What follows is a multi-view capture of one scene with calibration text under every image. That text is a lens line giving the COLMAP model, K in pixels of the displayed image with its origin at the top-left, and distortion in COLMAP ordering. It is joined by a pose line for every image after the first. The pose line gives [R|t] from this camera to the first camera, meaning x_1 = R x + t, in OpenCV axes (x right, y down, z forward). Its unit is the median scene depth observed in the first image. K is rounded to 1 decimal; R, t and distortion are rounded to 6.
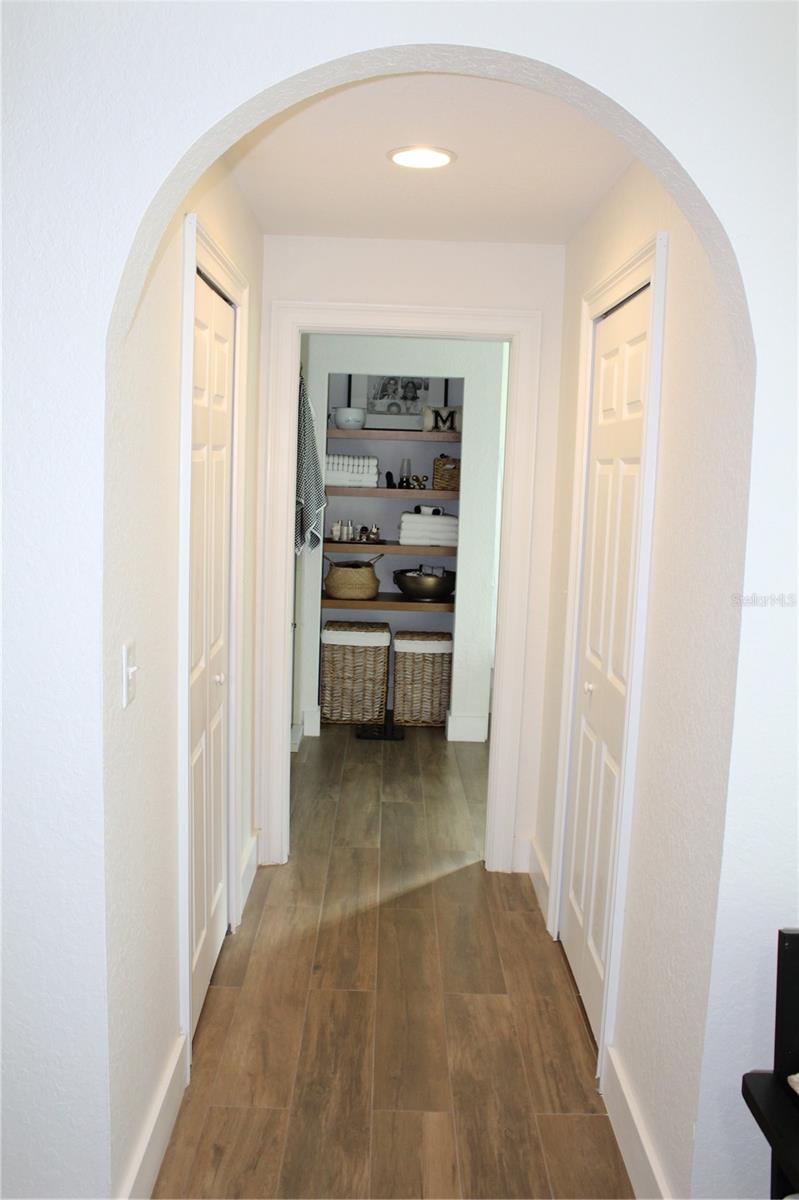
lens RADIAL K [[1049.4, 0, 394.7], [0, 1049.4, 600.8], [0, 0, 1]] dist [-0.158680, 0.142821]
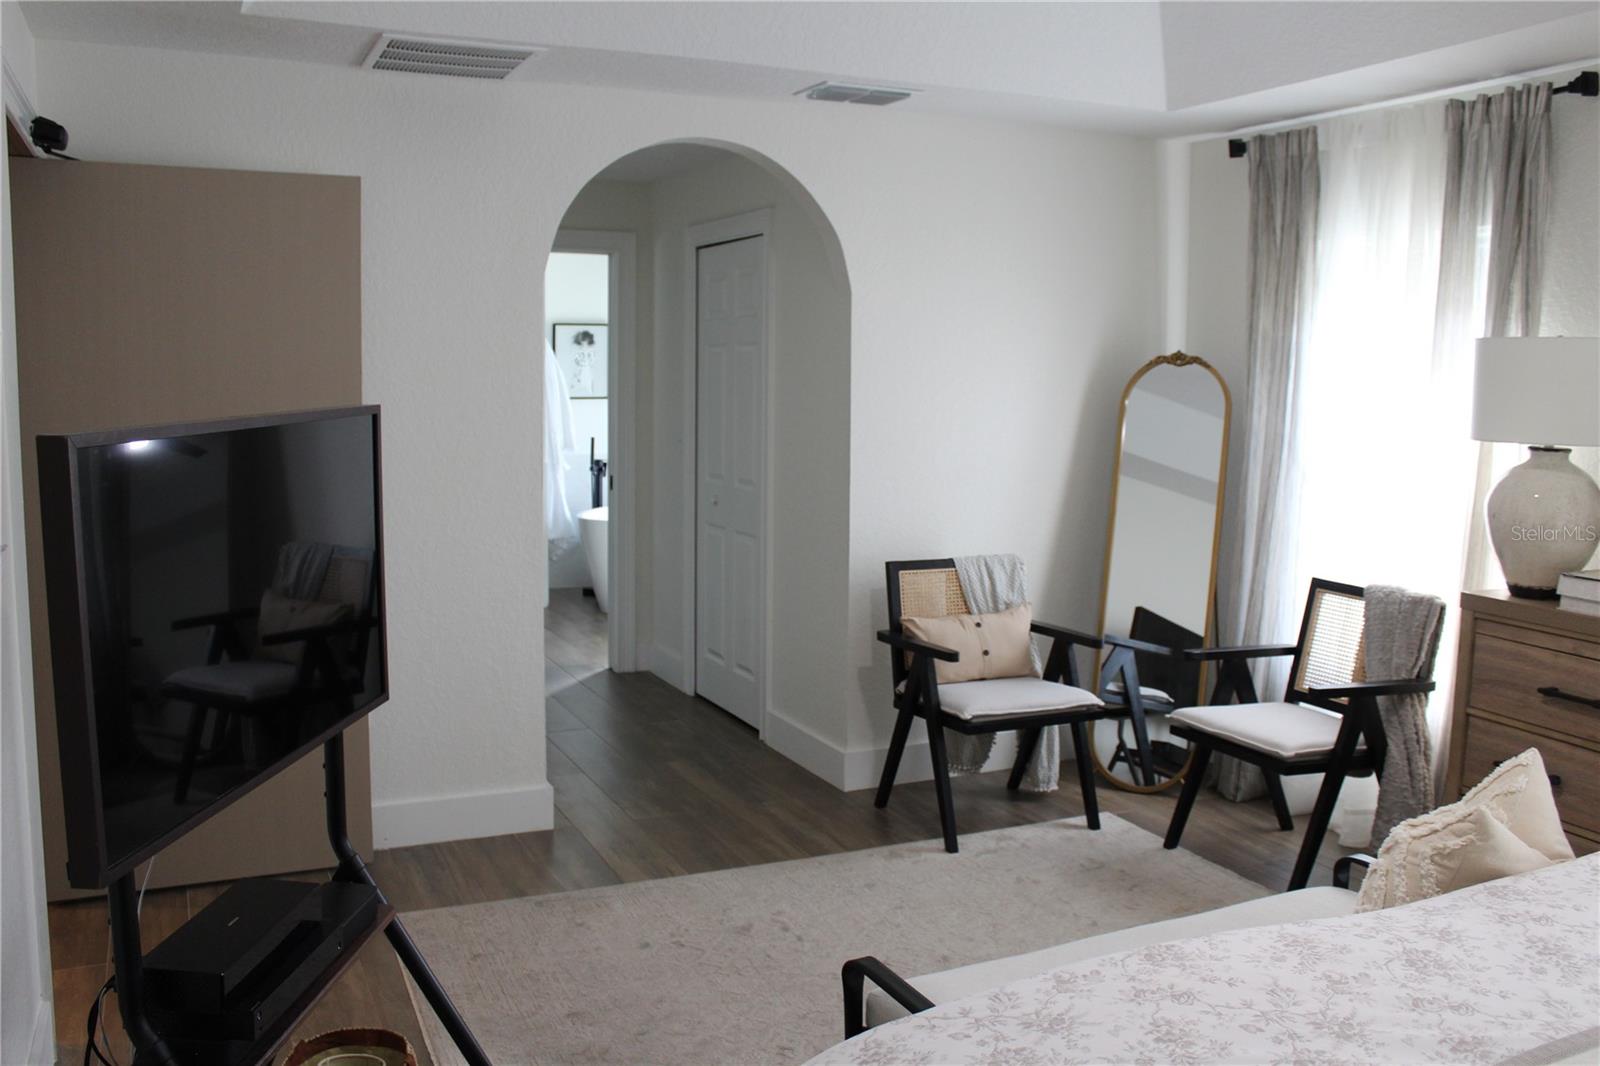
lens RADIAL K [[1399.2, 0, 803.0], [0, 1399.2, 532.7], [0, 0, 1]] dist [-0.158680, 0.142821]
pose [[0.908128, -0.073254, 0.412235, -0.402528], [0.074316, 0.997144, 0.013478, 0.088852], [-0.412045, 0.018396, 0.910978, -0.653867]]
